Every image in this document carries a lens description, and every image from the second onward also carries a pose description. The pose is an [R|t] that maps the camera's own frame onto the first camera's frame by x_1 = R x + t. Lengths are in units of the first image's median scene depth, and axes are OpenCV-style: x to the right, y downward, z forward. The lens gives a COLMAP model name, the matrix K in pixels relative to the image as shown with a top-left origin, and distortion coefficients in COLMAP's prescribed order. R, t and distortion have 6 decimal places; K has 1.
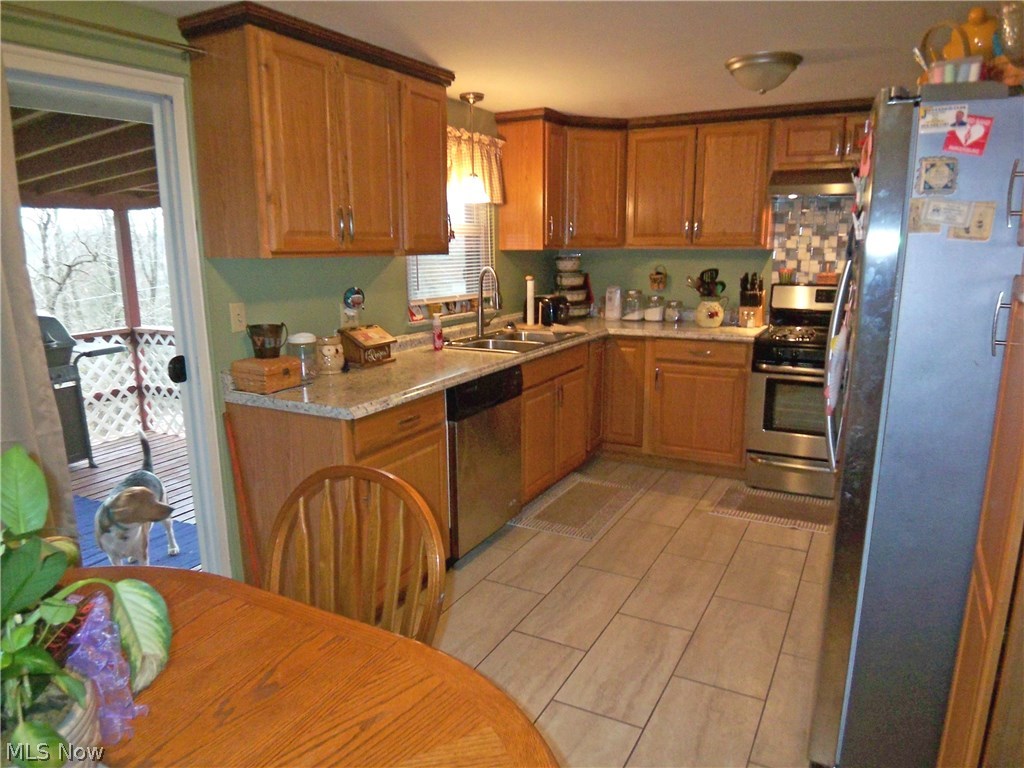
lens RADIAL K [[694.5, 0, 513.3], [0, 694.5, 402.3], [0, 0, 1]] dist [-0.012854, -0.043751]
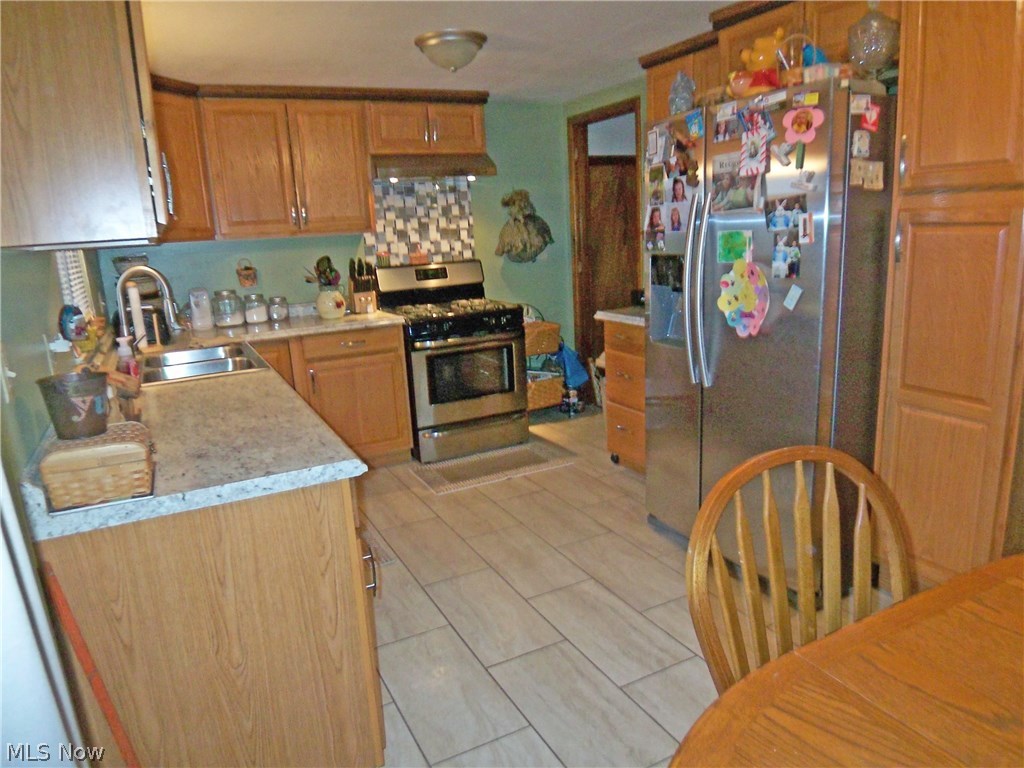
lens RADIAL K [[694.5, 0, 513.3], [0, 694.5, 402.3], [0, 0, 1]] dist [-0.012854, -0.043751]
pose [[0.566379, -0.223680, 0.793210, -0.362908], [0.232037, 0.966809, 0.106952, -0.043679], [-0.790806, 0.123478, 0.599482, 0.263334]]
